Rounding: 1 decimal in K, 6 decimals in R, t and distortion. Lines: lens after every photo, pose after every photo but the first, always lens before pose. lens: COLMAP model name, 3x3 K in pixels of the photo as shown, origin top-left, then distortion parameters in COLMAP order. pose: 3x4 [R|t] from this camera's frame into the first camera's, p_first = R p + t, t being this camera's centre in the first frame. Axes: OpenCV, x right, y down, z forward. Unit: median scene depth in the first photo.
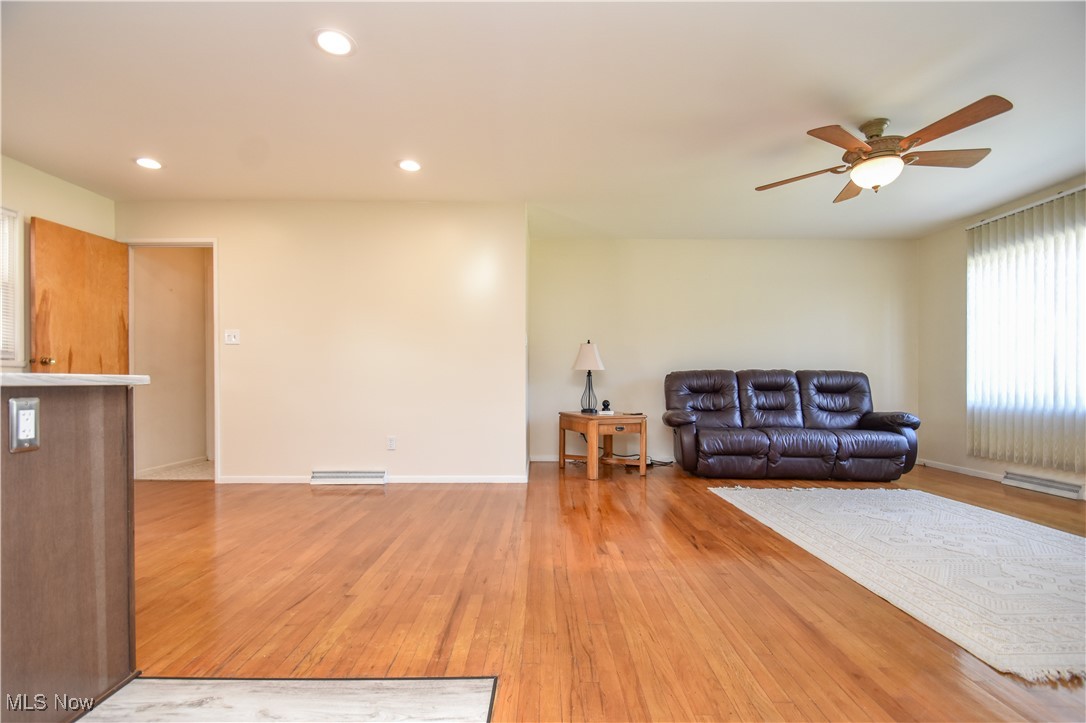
lens RADIAL K [[485.6, 0, 544.6], [0, 485.6, 380.3], [0, 0, 1]] dist [0.021387, -0.021260]
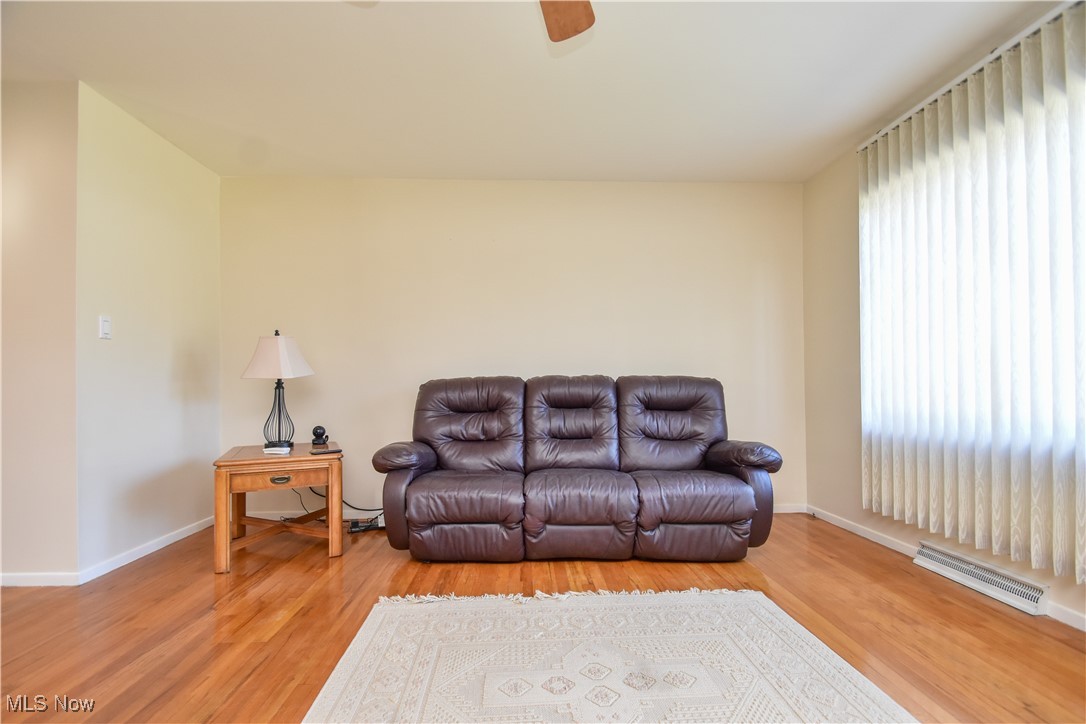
lens RADIAL K [[485.6, 0, 544.6], [0, 485.6, 380.8], [0, 0, 1]] dist [0.021387, -0.021260]
pose [[0.998846, -0.008652, 0.047245, 0.405050], [0.009198, 0.999893, -0.011352, -0.008198], [-0.047141, 0.011773, 0.998819, 0.368479]]
